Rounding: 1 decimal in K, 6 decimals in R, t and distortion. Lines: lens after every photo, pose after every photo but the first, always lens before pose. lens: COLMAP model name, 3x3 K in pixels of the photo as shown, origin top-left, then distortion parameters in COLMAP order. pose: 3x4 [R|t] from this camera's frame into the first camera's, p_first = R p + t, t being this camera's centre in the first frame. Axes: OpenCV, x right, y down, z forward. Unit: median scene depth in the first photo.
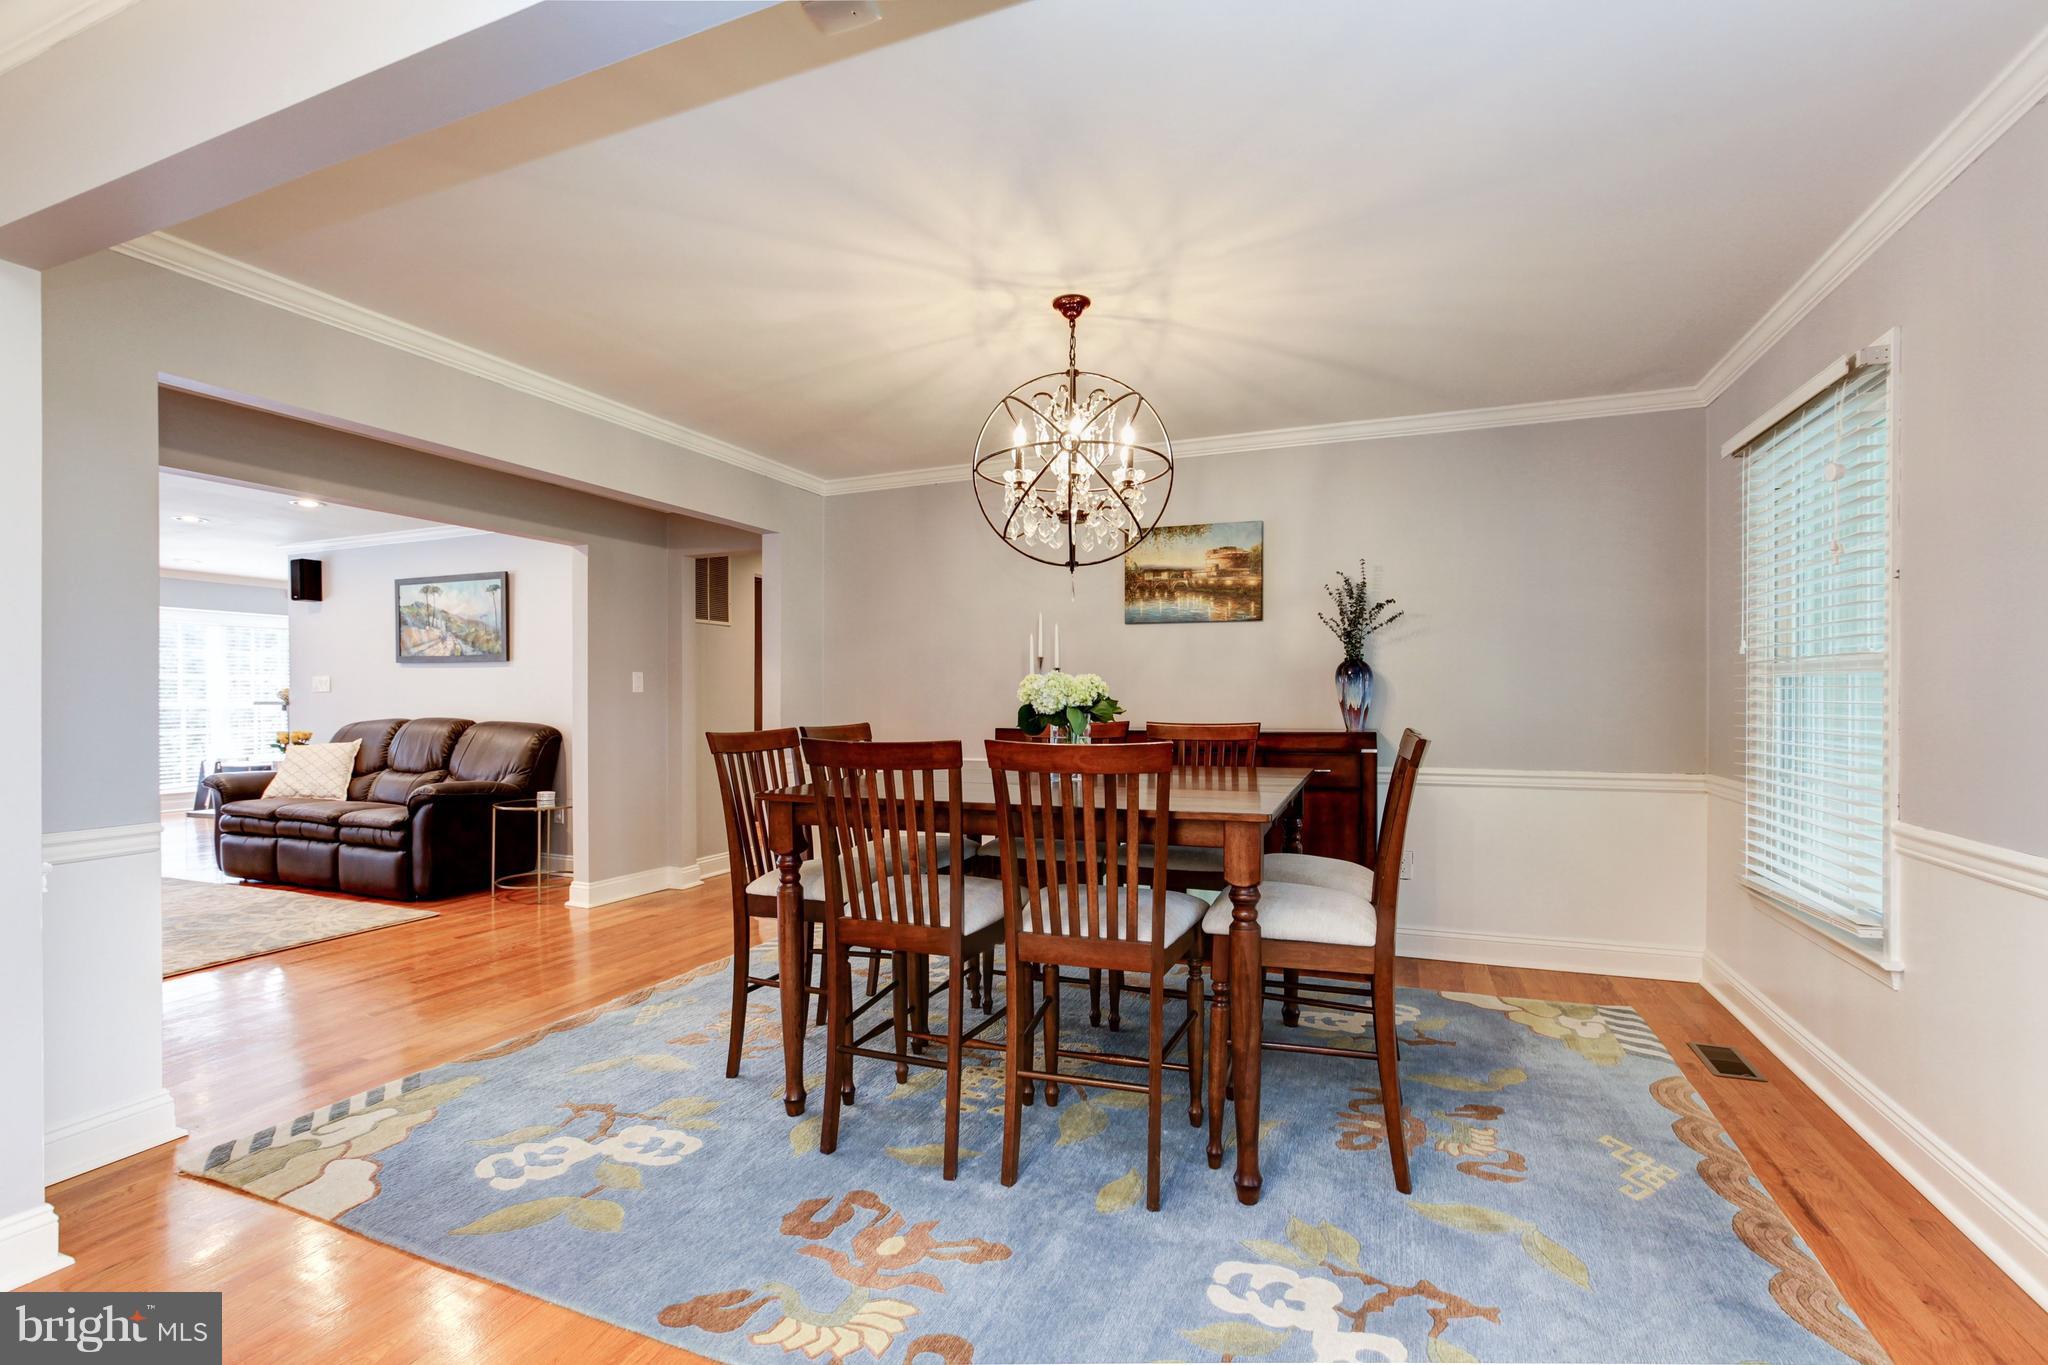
lens RADIAL K [[934.8, 0, 1013.5], [0, 934.8, 697.4], [0, 0, 1]] dist [-0.031062, 0.015281]
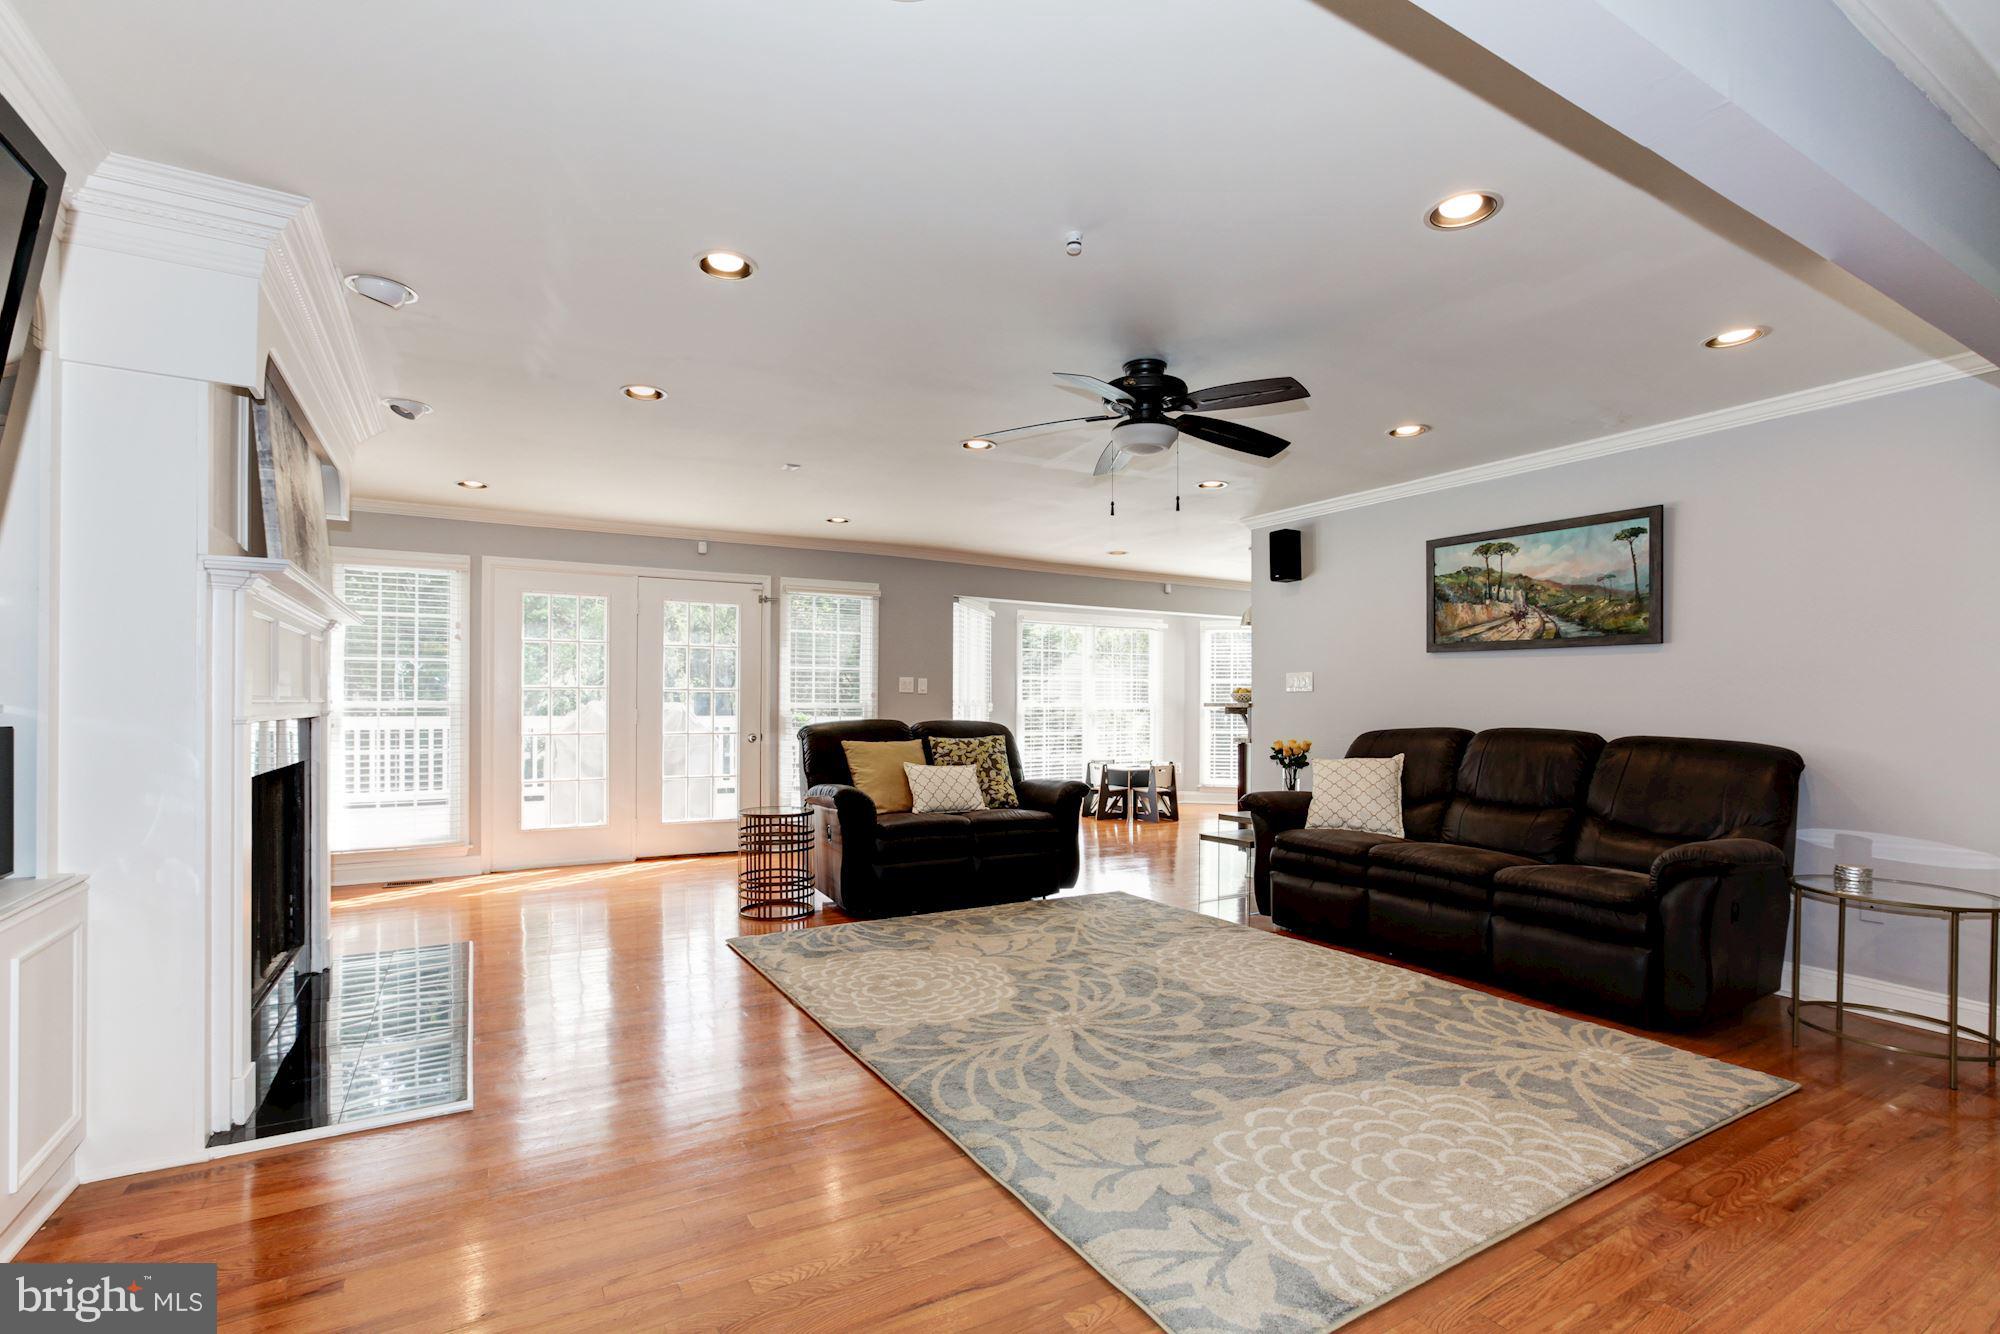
lens RADIAL K [[912.9, 0, 1002.4], [0, 912.9, 706.1], [0, 0, 1]] dist [-0.031062, 0.015281]
pose [[0.805618, 0.010314, -0.592345, -1.100559], [-0.008227, 0.999947, 0.006221, 0.009306], [0.592378, -0.000138, 0.805660, 0.446195]]
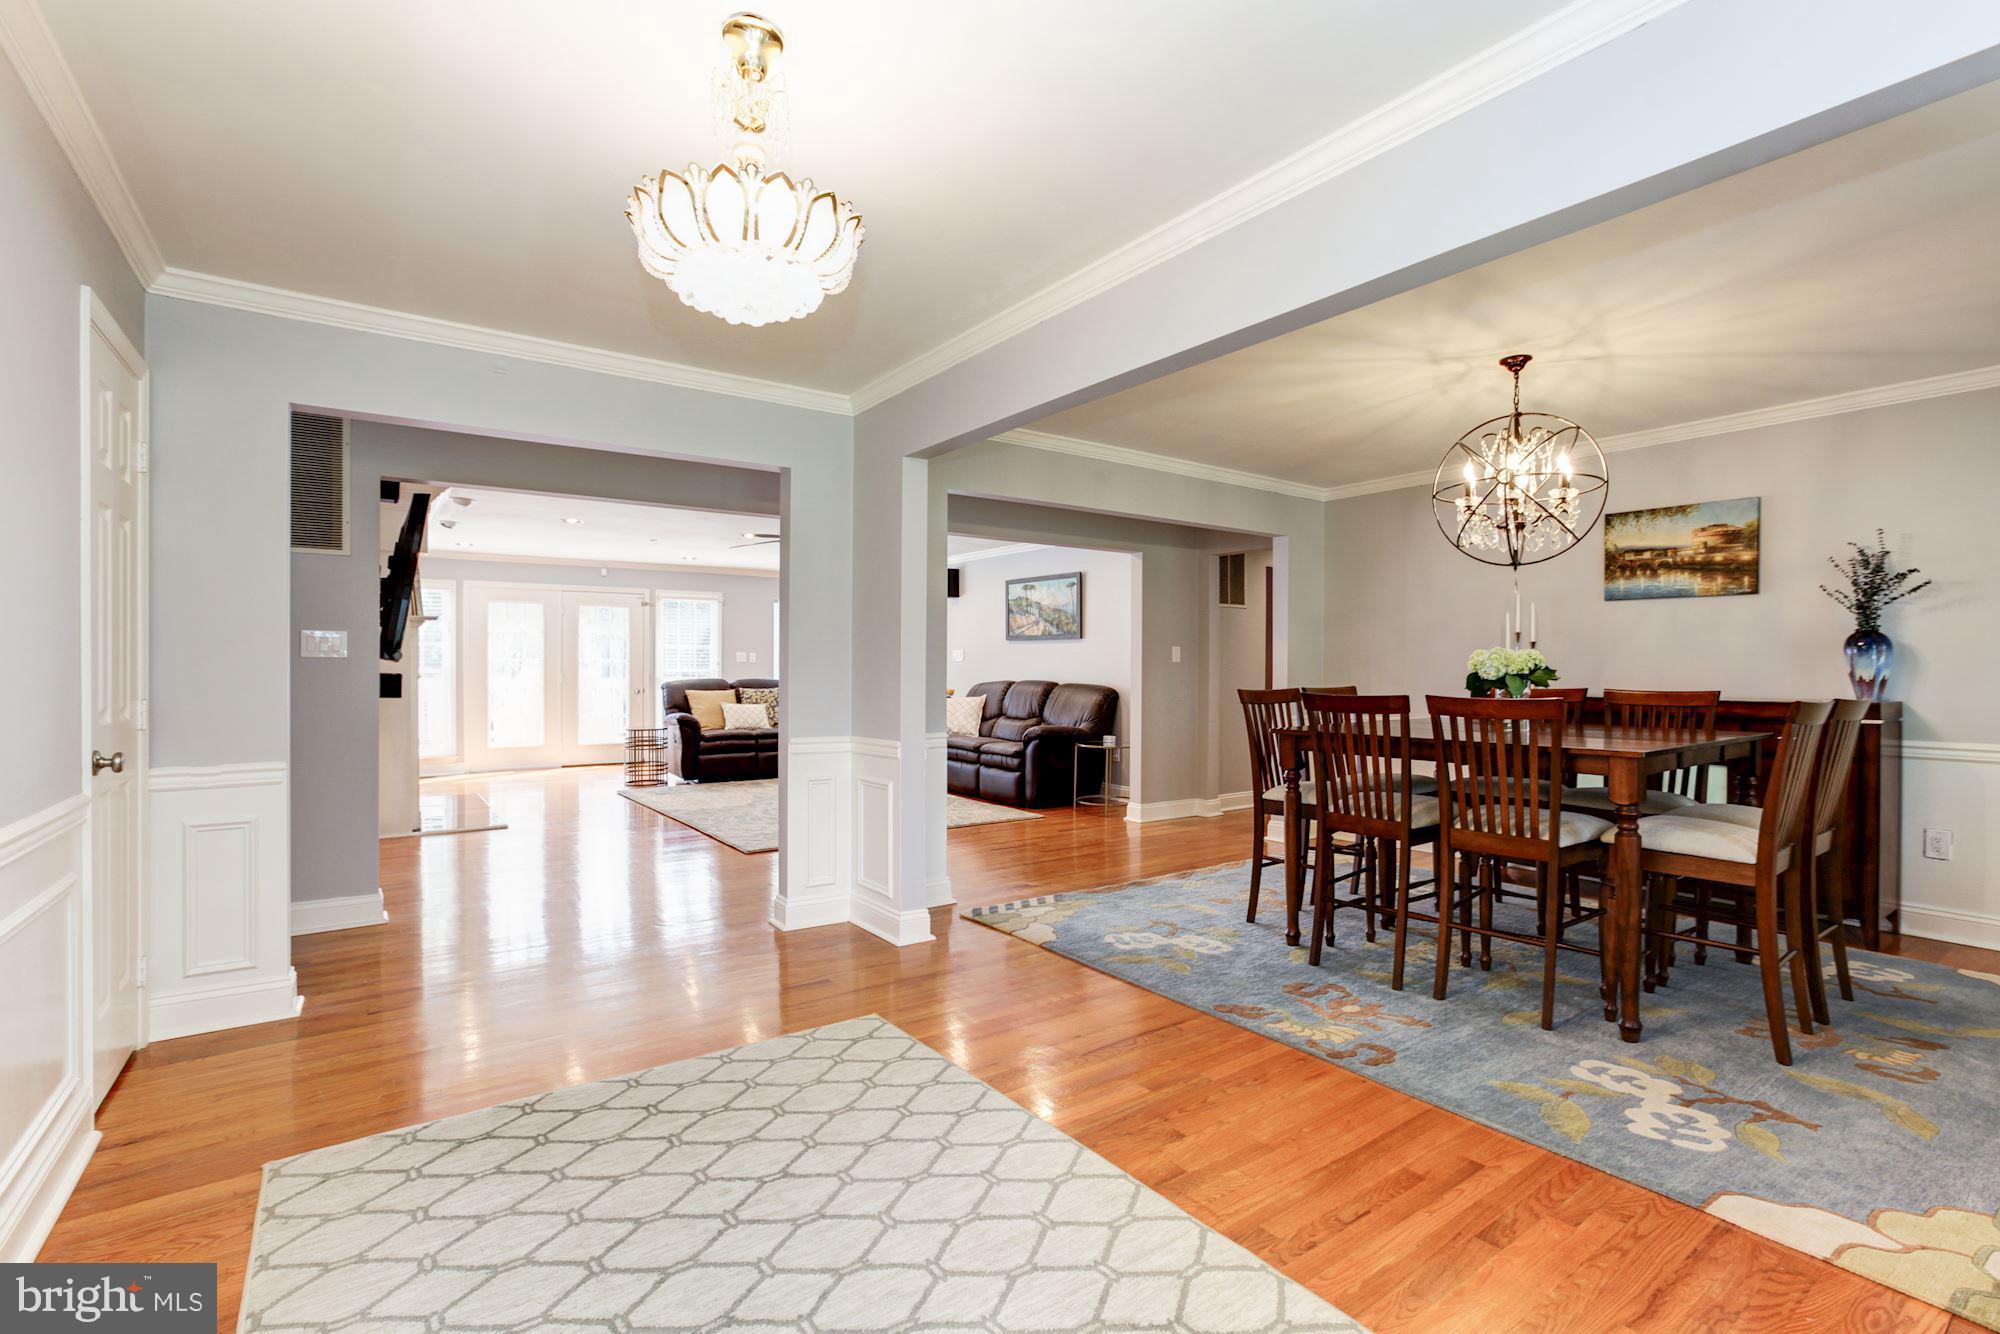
lens RADIAL K [[912.9, 0, 1018.3], [0, 912.9, 678.0], [0, 0, 1]] dist [-0.031062, 0.015281]
pose [[0.862172, 0.010828, -0.506500, 0.093133], [-0.004815, 0.999902, 0.013179, 0.001880], [0.506592, -0.008924, 0.862139, -0.374581]]
